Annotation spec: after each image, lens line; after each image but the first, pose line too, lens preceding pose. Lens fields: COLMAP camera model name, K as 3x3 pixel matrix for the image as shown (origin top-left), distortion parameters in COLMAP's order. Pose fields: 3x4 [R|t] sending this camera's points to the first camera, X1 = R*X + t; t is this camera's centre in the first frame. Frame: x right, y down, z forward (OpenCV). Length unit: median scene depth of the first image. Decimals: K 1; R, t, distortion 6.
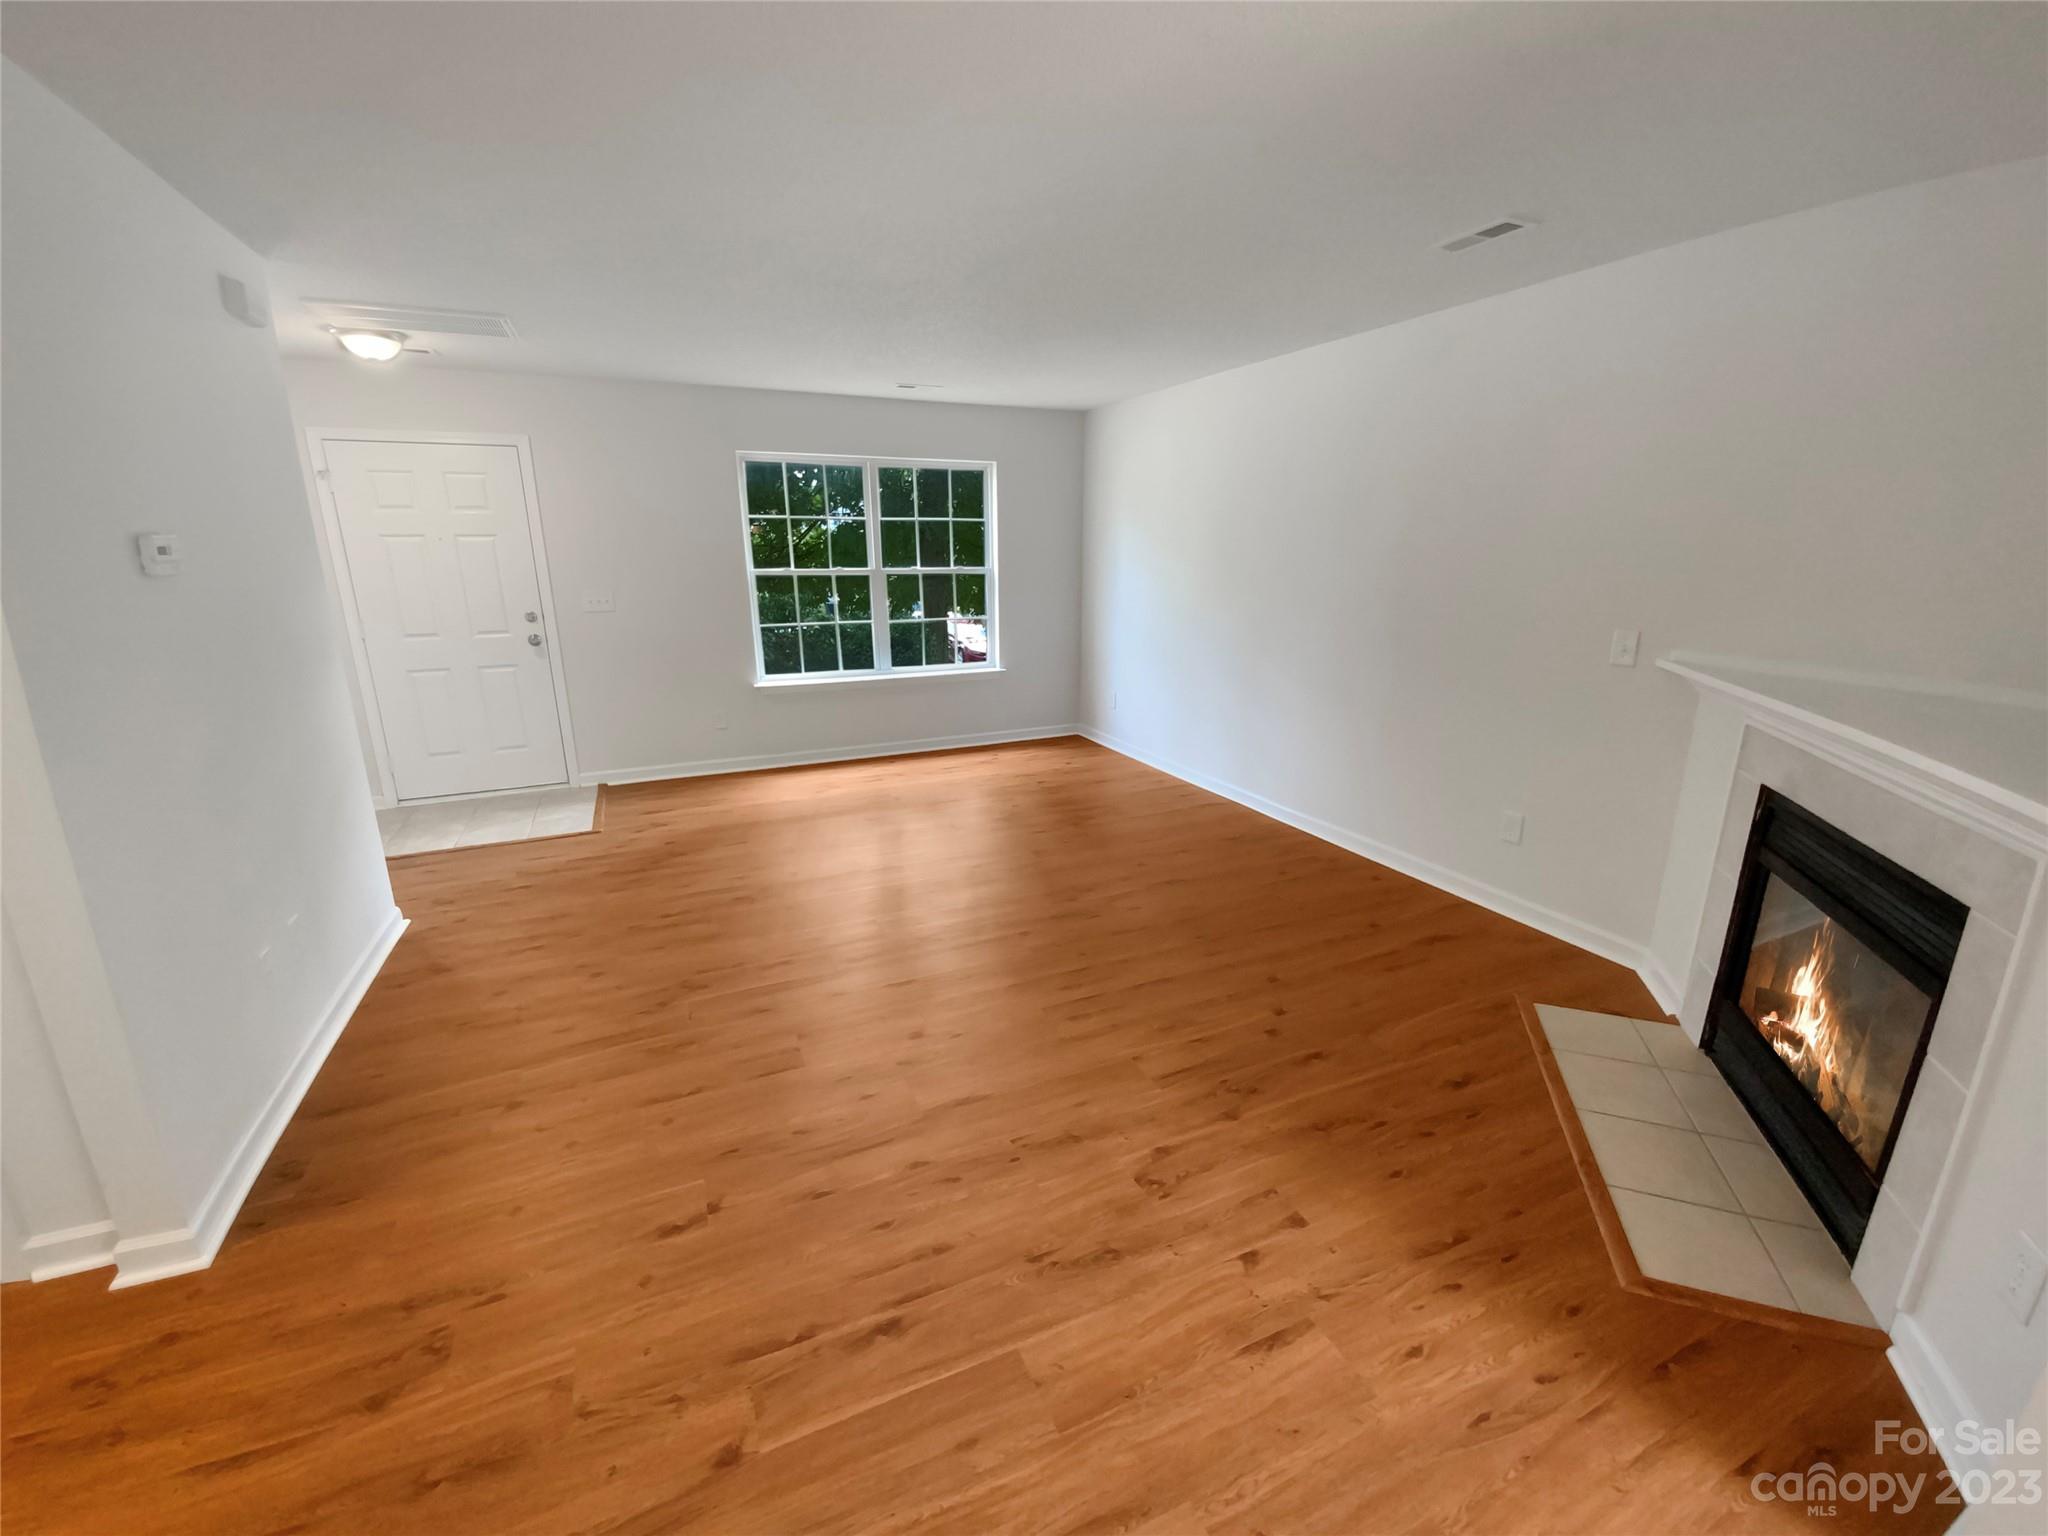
lens RADIAL K [[834.6, 0, 1021.1], [0, 834.6, 765.0], [0, 0, 1]] dist [0.004471, -0.005620]
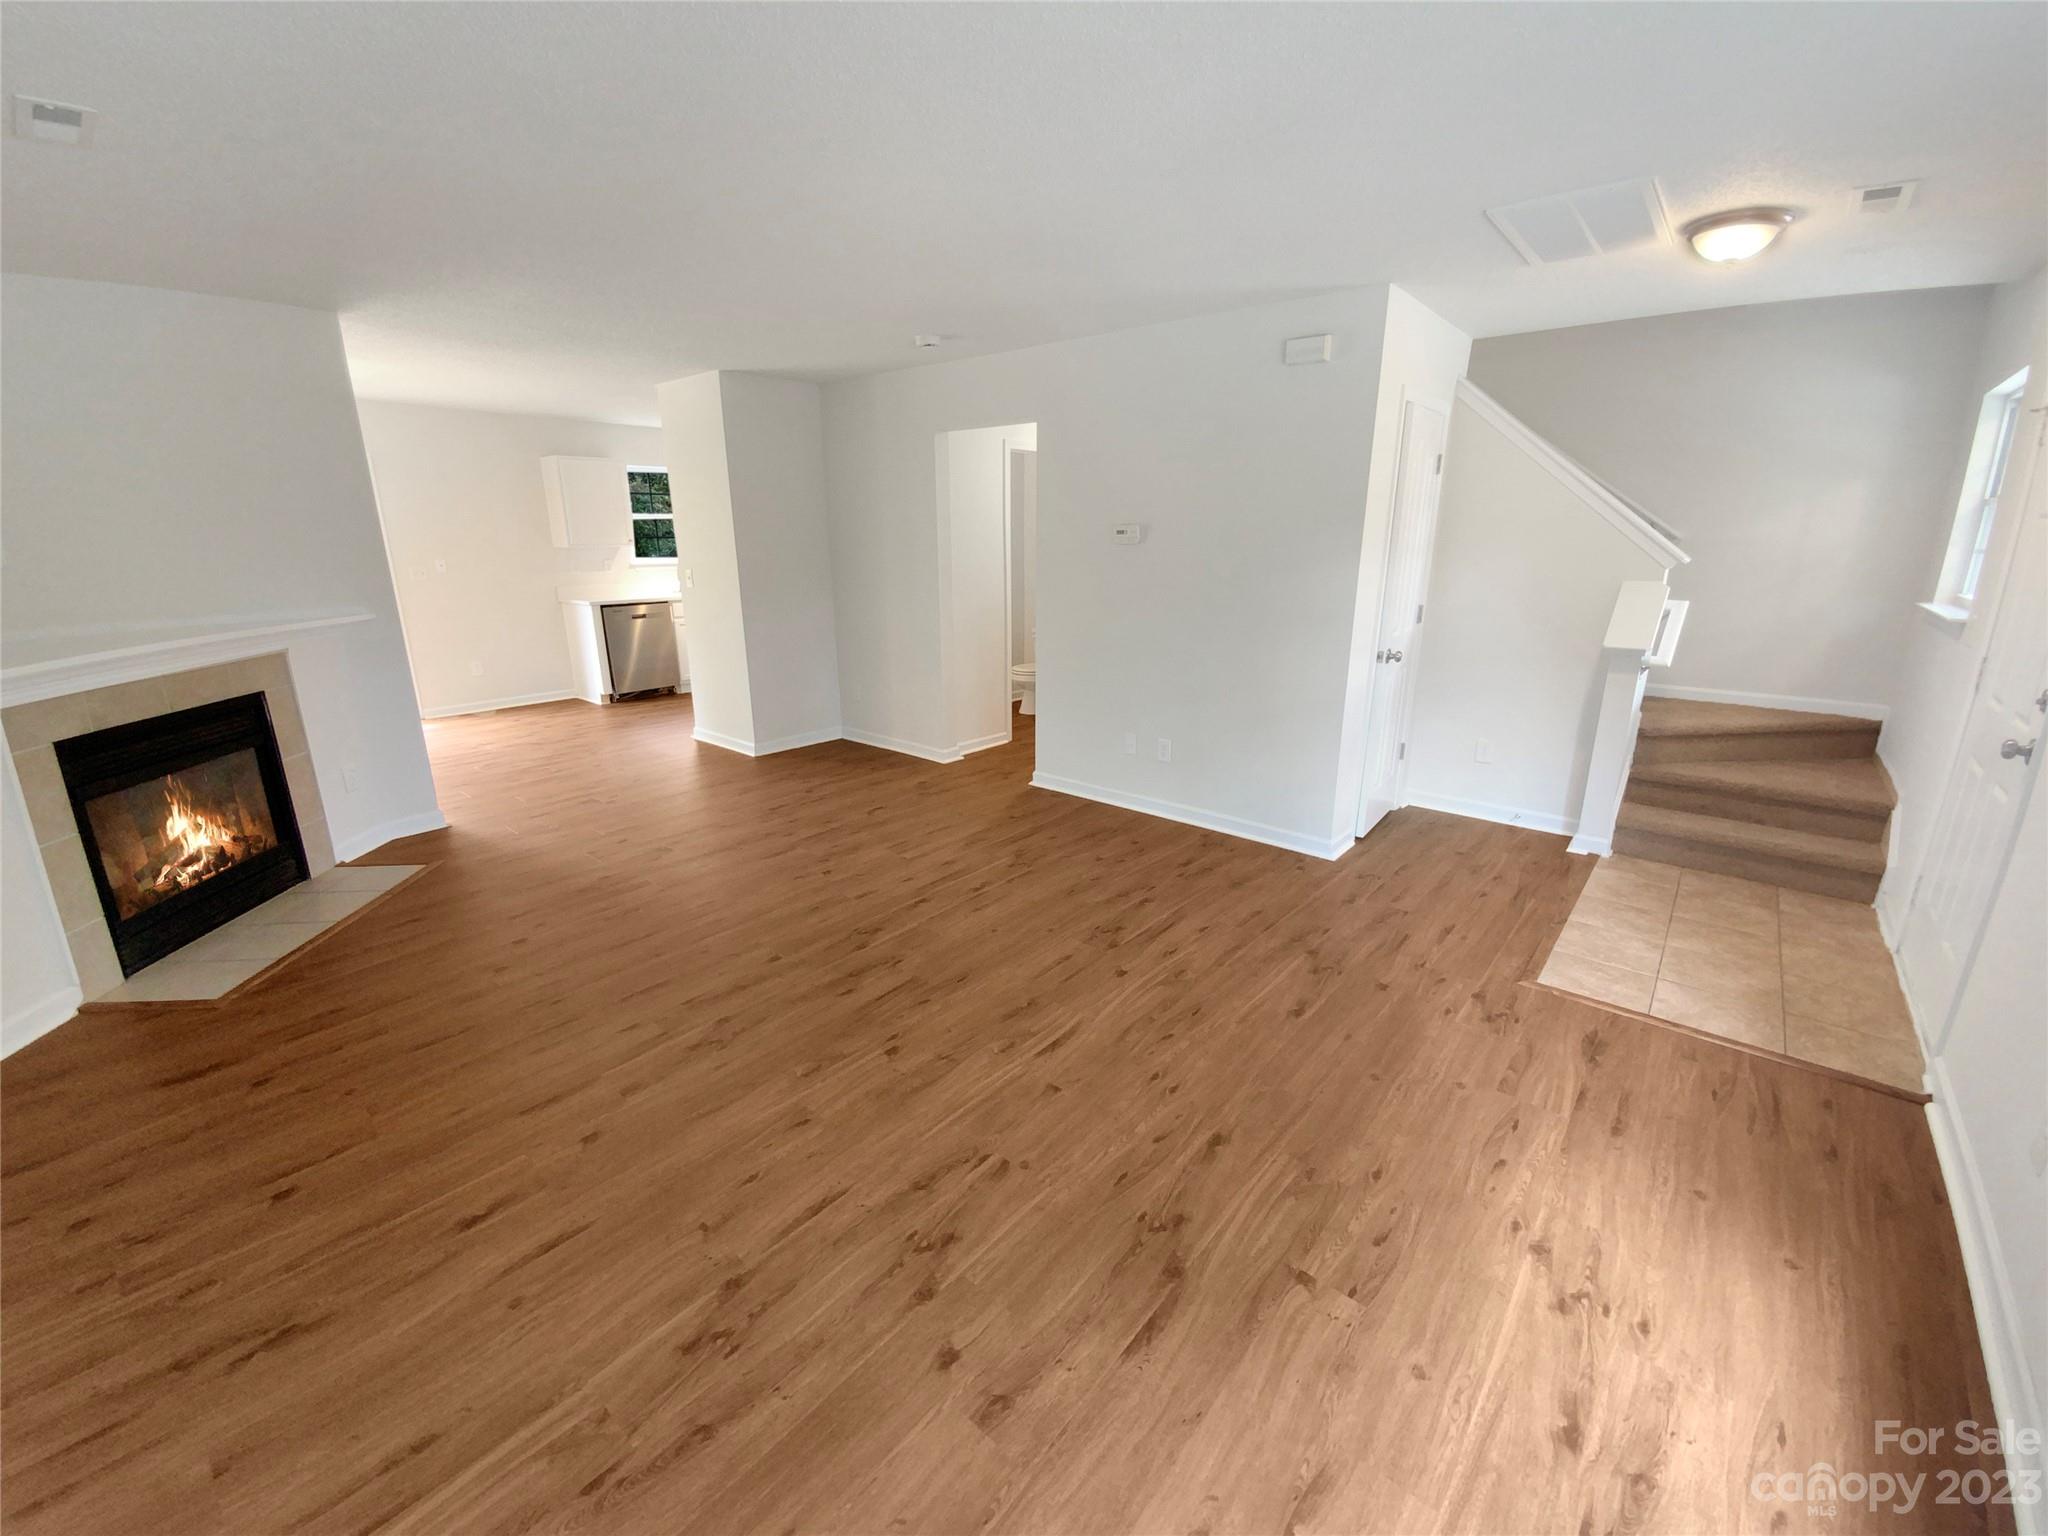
lens RADIAL K [[834.6, 0, 1036.0], [0, 834.6, 748.4], [0, 0, 1]] dist [0.004471, -0.005620]
pose [[-0.900534, 0.114653, -0.419397, 0.129866], [-0.110374, 0.872722, 0.475577, -0.590008], [0.420543, 0.474564, -0.773261, 2.183664]]
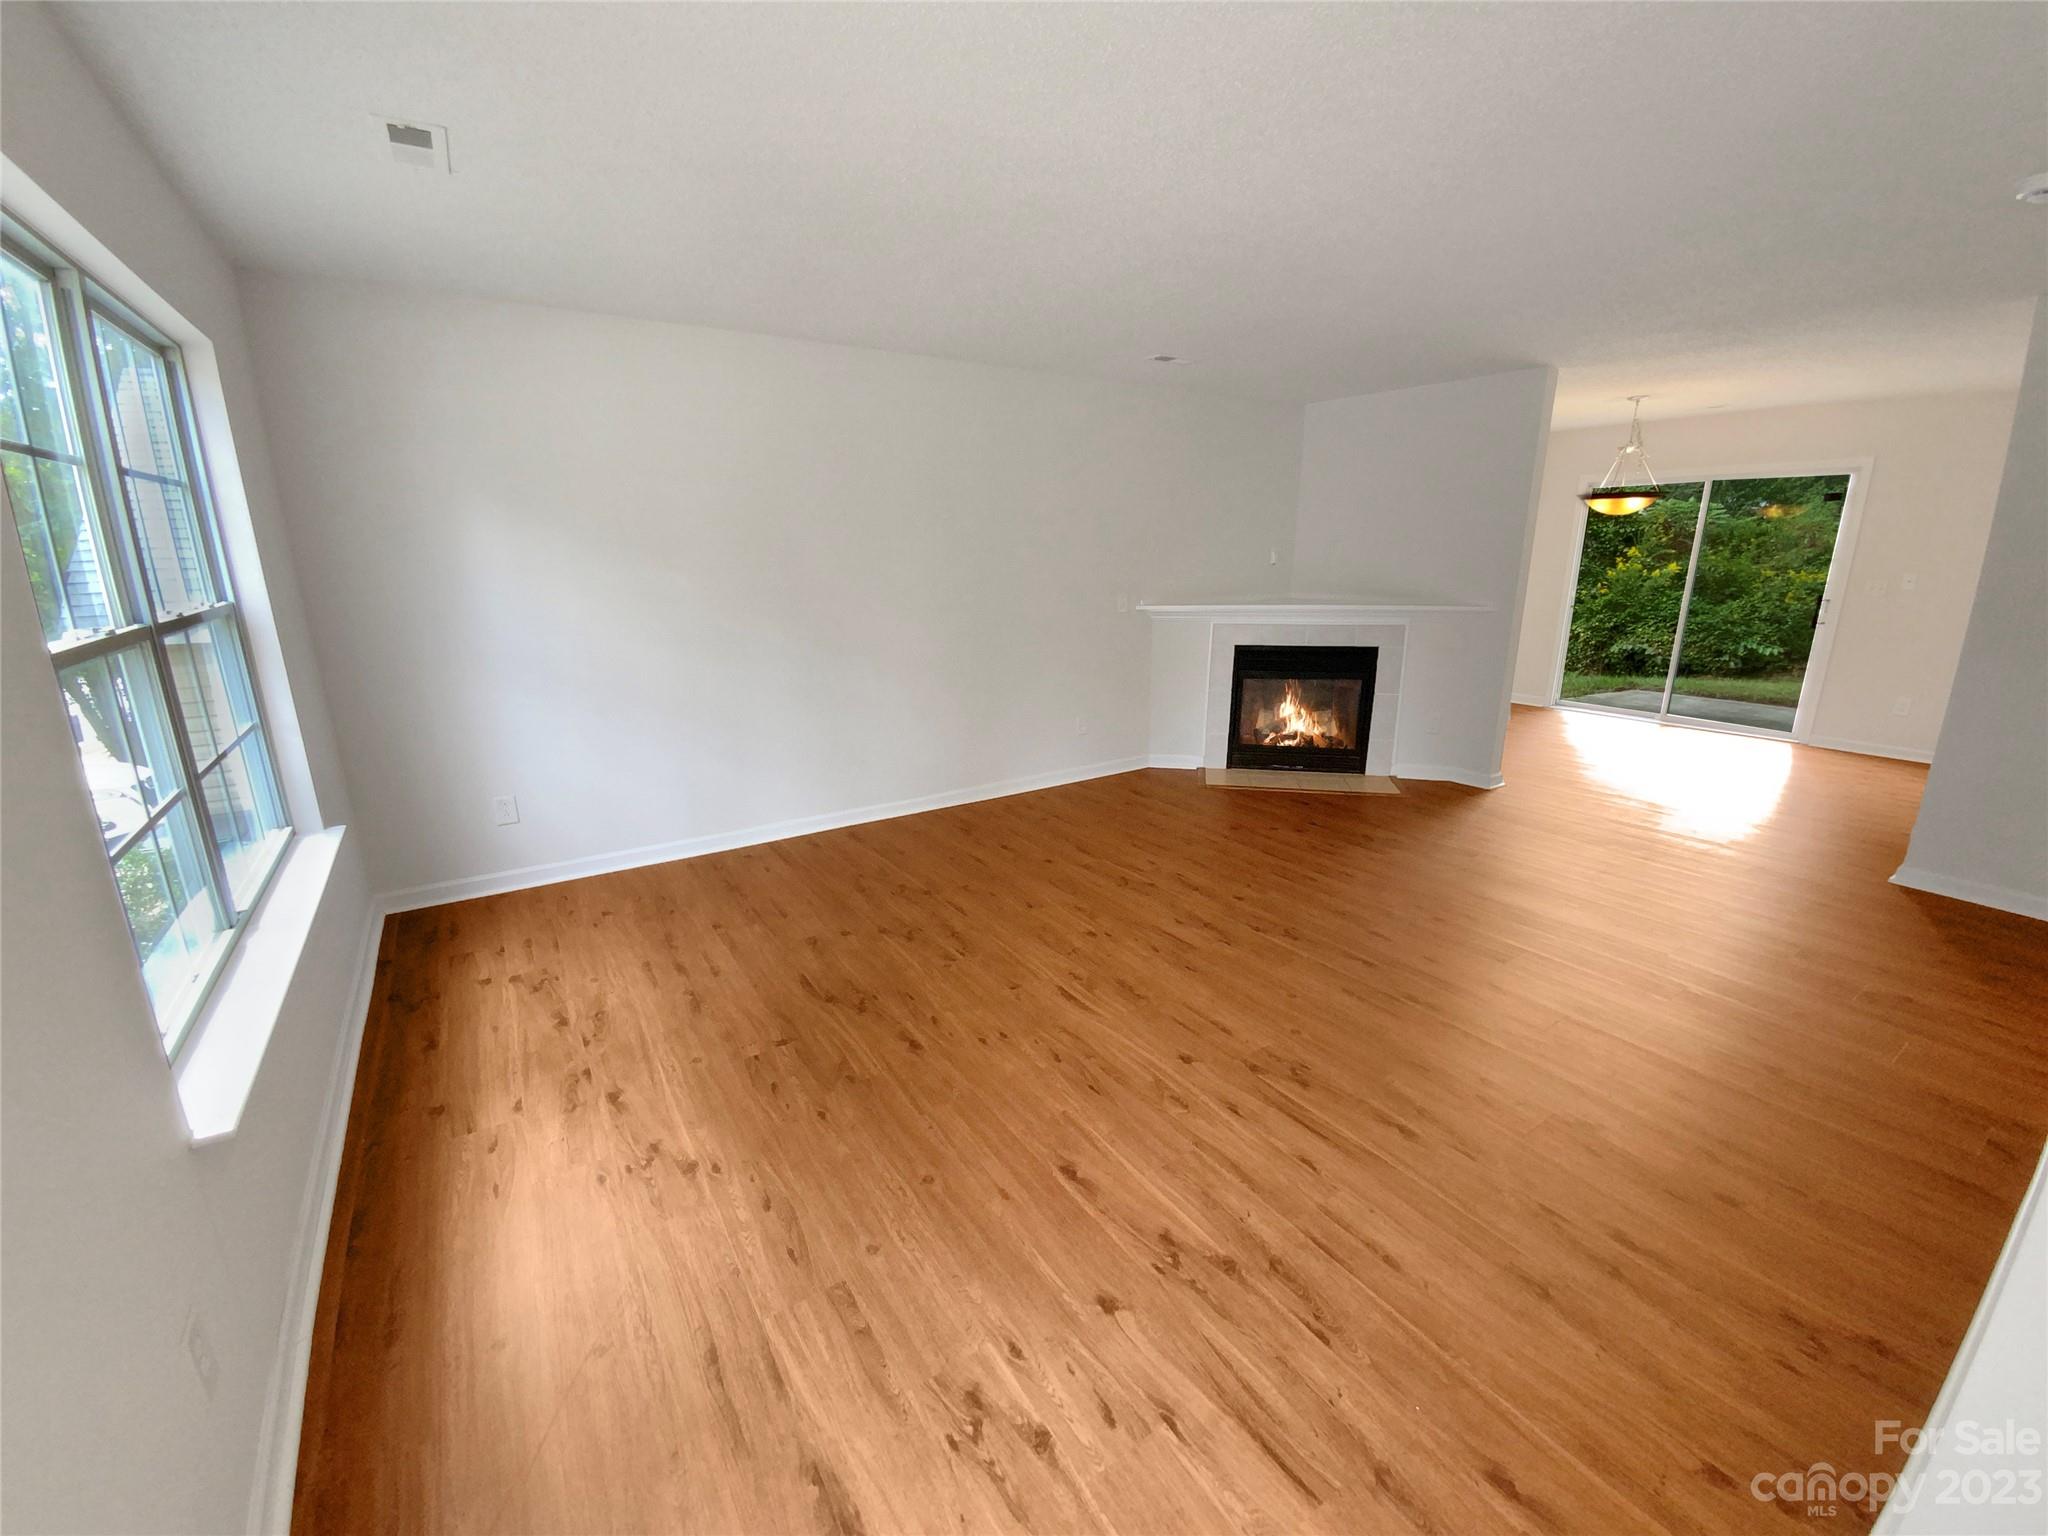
lens RADIAL K [[834.6, 0, 1018.5], [0, 834.6, 757.4], [0, 0, 1]] dist [0.004471, -0.005620]
pose [[-0.155843, -0.242569, 0.957535, -1.219129], [0.259781, 0.925189, 0.276656, -0.442875], [-0.953009, 0.291864, -0.081169, 1.668528]]
